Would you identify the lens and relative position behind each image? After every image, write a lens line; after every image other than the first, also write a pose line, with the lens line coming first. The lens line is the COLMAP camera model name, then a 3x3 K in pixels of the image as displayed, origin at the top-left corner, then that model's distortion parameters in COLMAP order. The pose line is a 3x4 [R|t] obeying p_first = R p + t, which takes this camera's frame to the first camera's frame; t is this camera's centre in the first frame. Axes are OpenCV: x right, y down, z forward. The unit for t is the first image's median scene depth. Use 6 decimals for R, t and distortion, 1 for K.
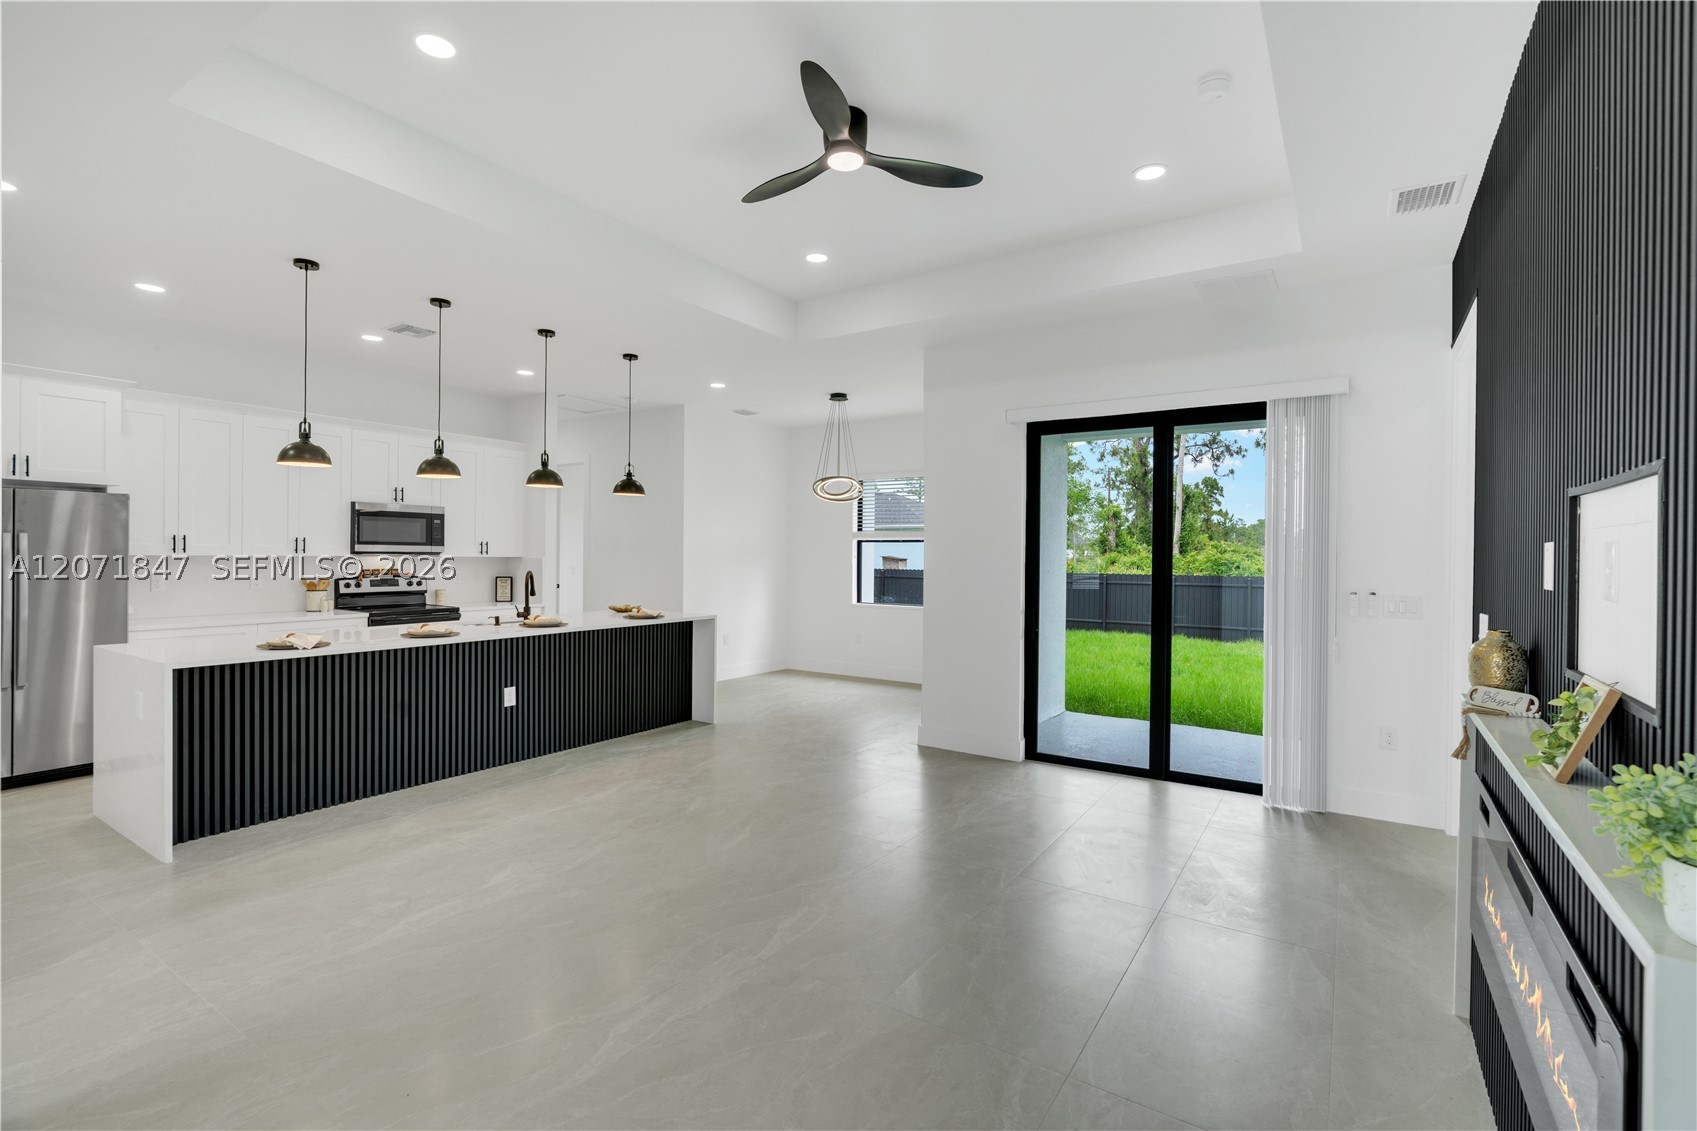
lens RADIAL K [[768.7, 0, 843.8], [0, 768.7, 557.4], [0, 0, 1]] dist [-0.009064, 0.001585]
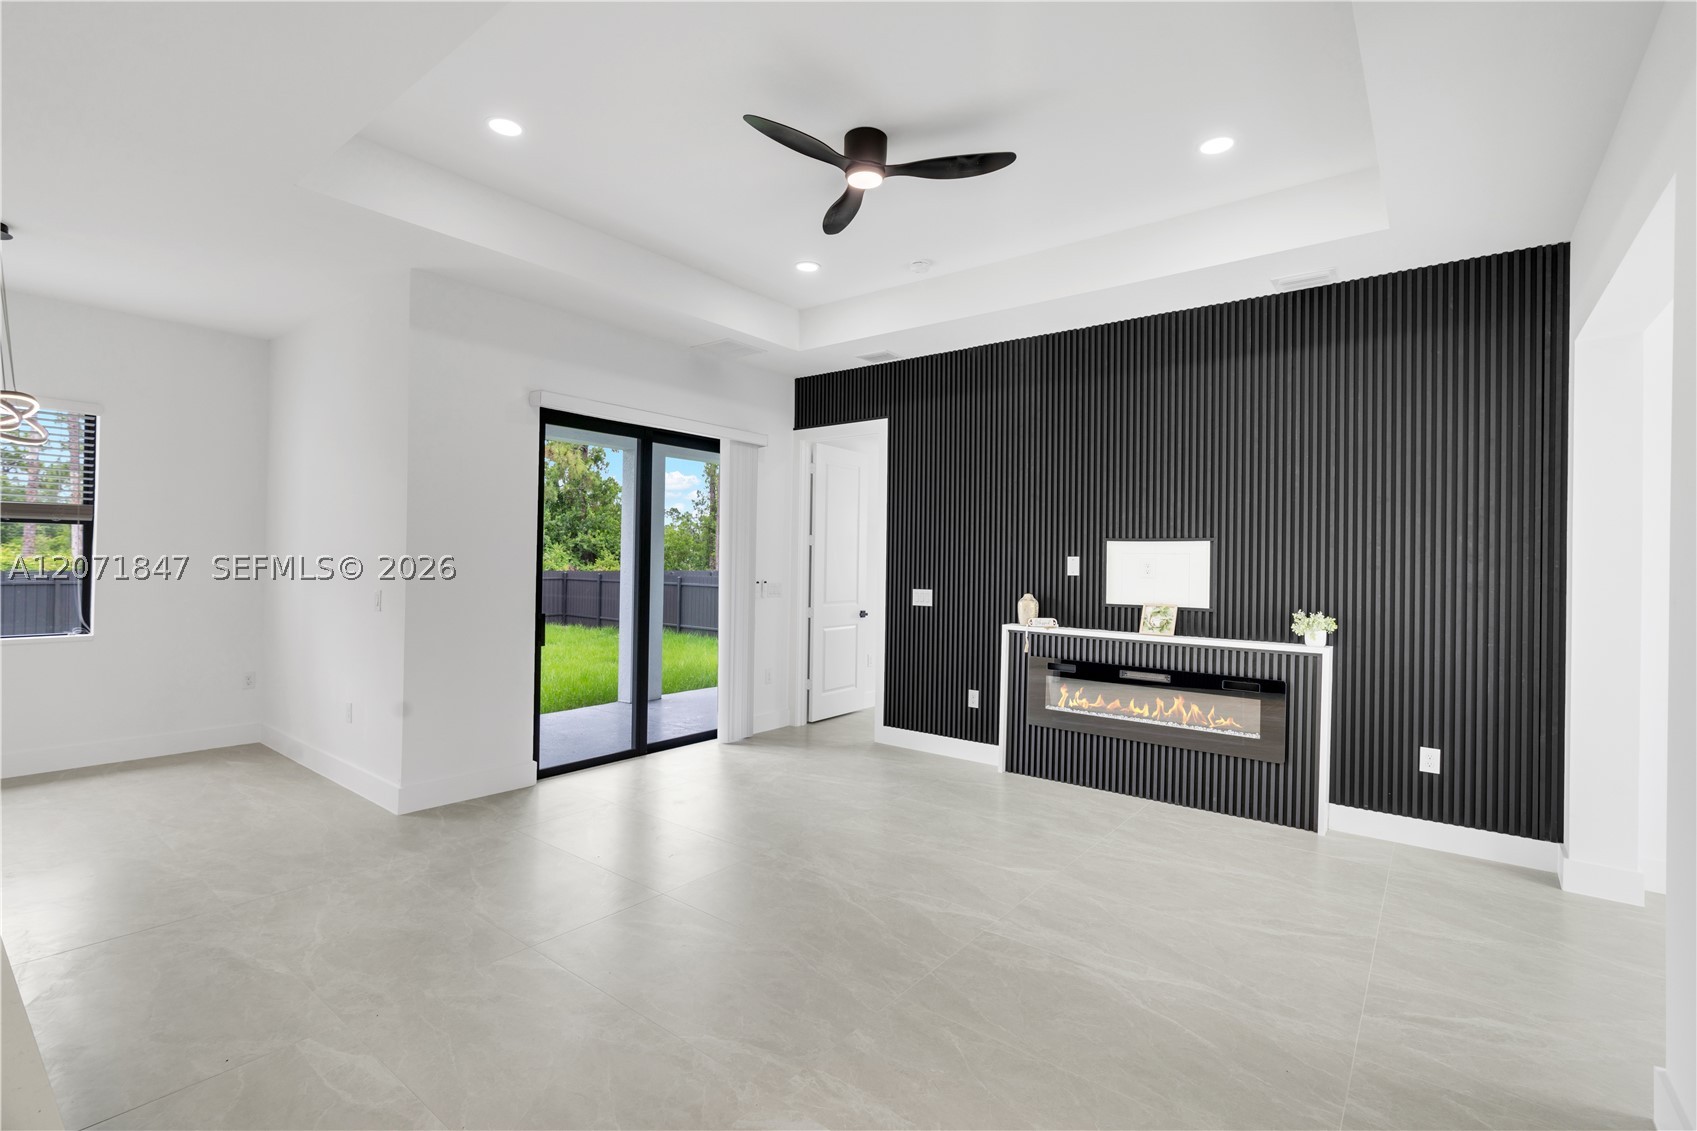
lens RADIAL K [[774.0, 0, 837.7], [0, 774.0, 549.8], [0, 0, 1]] dist [-0.000177, 0.000602]
pose [[0.087456, 0.004160, 0.996160, -0.533850], [-0.011798, 0.999925, -0.003140, -0.007832], [-0.996099, -0.011478, 0.087499, 0.477478]]
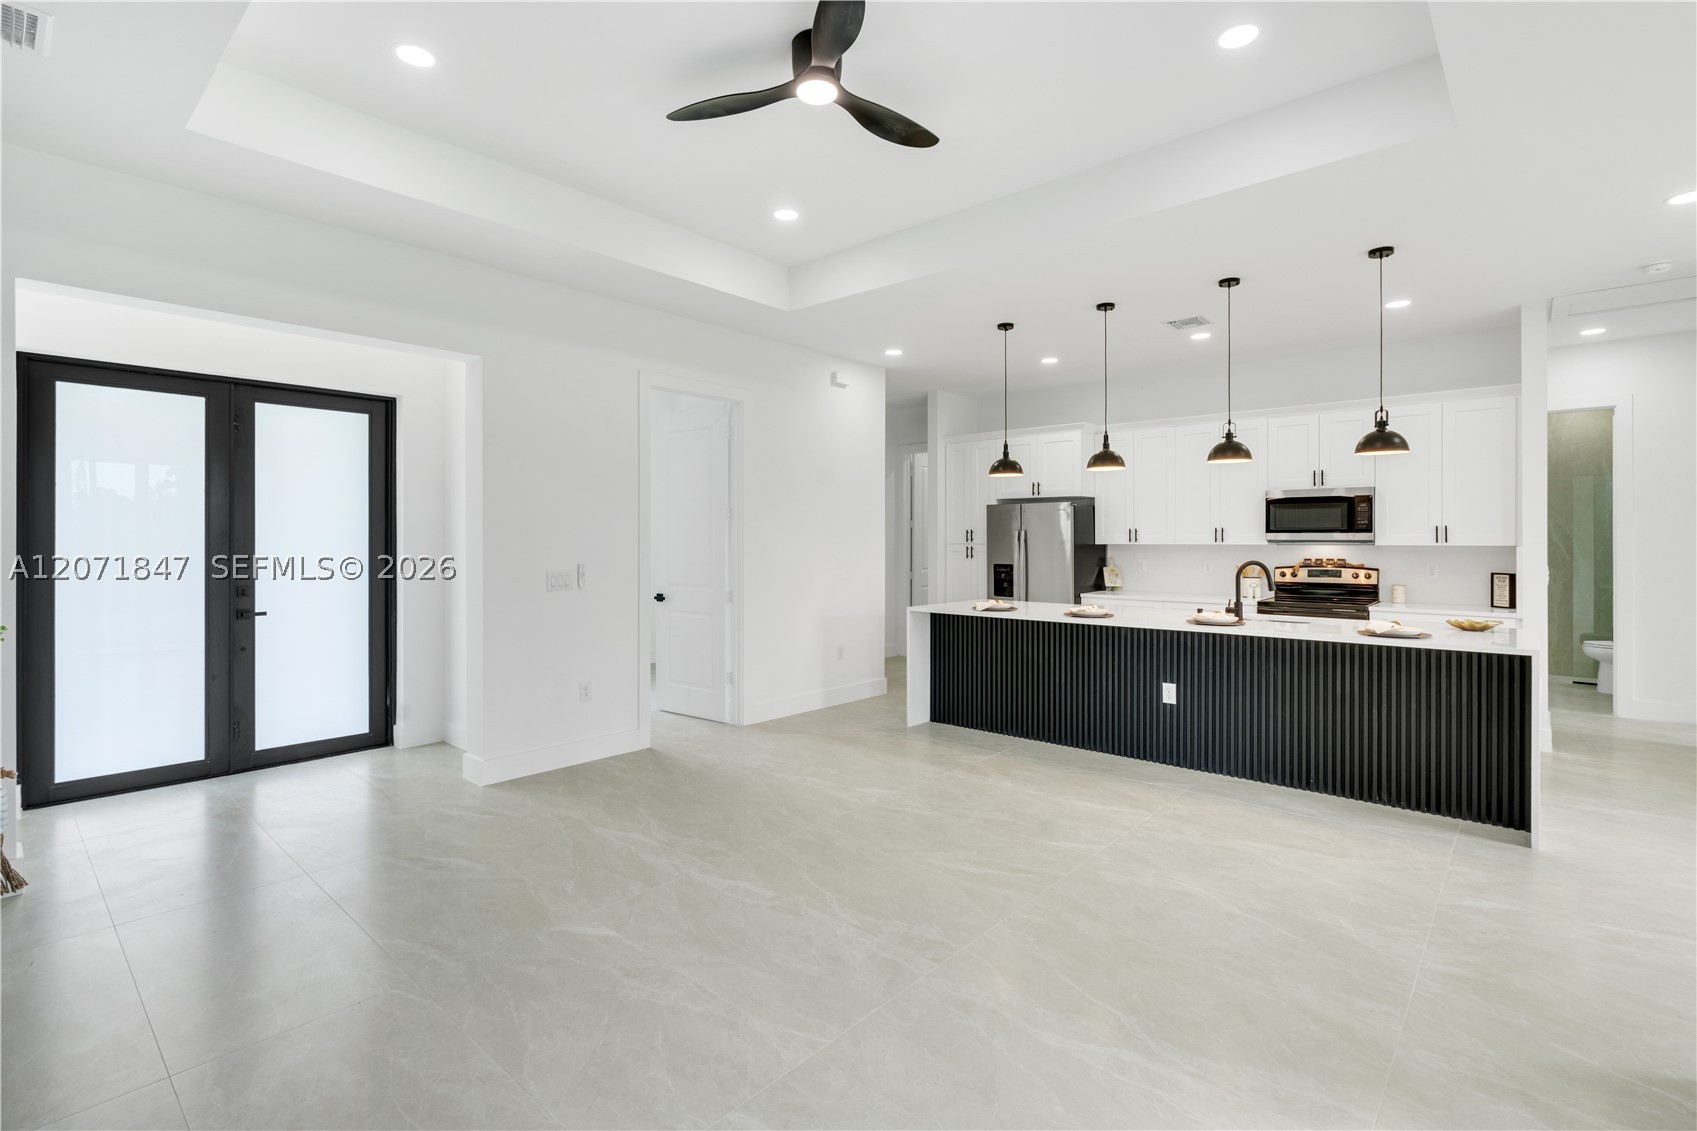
lens RADIAL K [[781.1, 0, 845.3], [0, 781.1, 545.6], [0, 0, 1]] dist [-0.008605, 0.000913]
pose [[-0.144501, -0.002864, -0.989501, 0.446952], [-0.003829, 0.999990, -0.002335, 0.003909], [0.989497, 0.003452, -0.144510, 0.591767]]
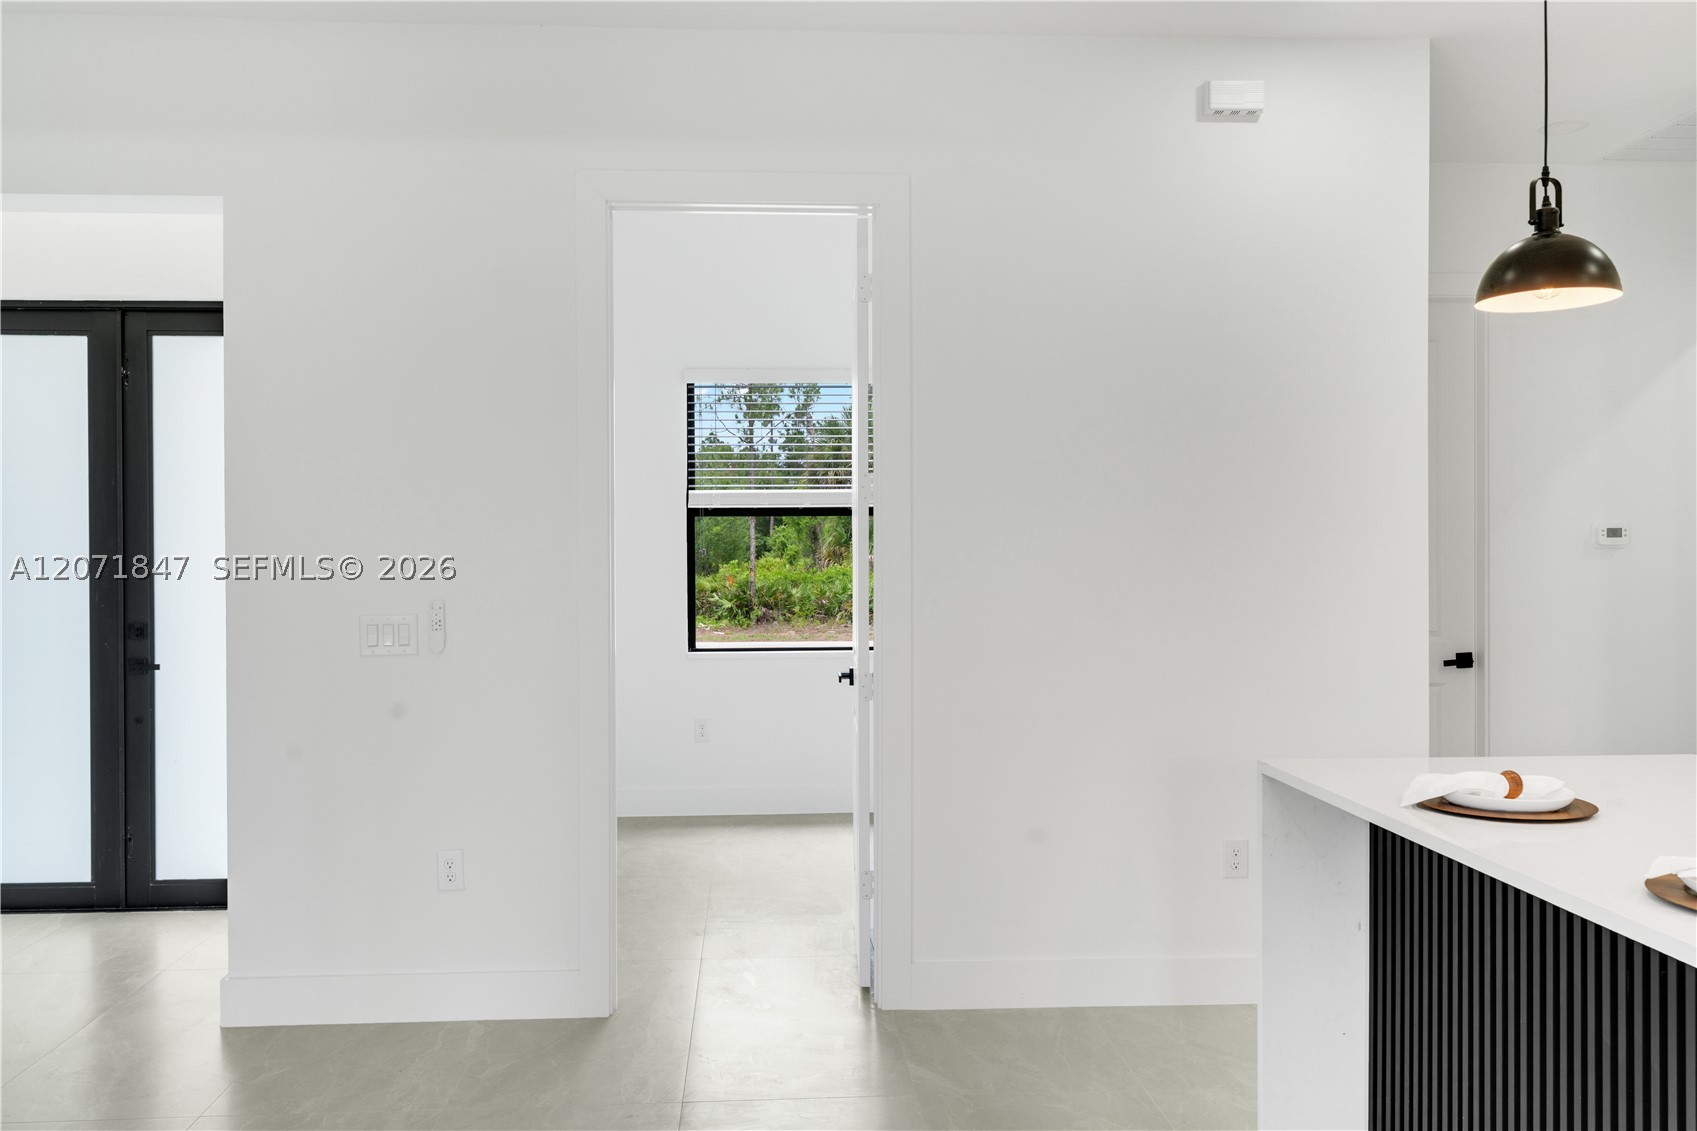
lens RADIAL K [[1382.1, 0, 848.5], [0, 1382.1, 565.5], [0, 0, 1]] dist [-0.008418, -0.000240]
pose [[-0.802419, -0.002930, -0.596754, -0.044817], [-0.006611, 0.999970, 0.003979, 0.001527], [0.596725, 0.007137, -0.802414, 0.857079]]
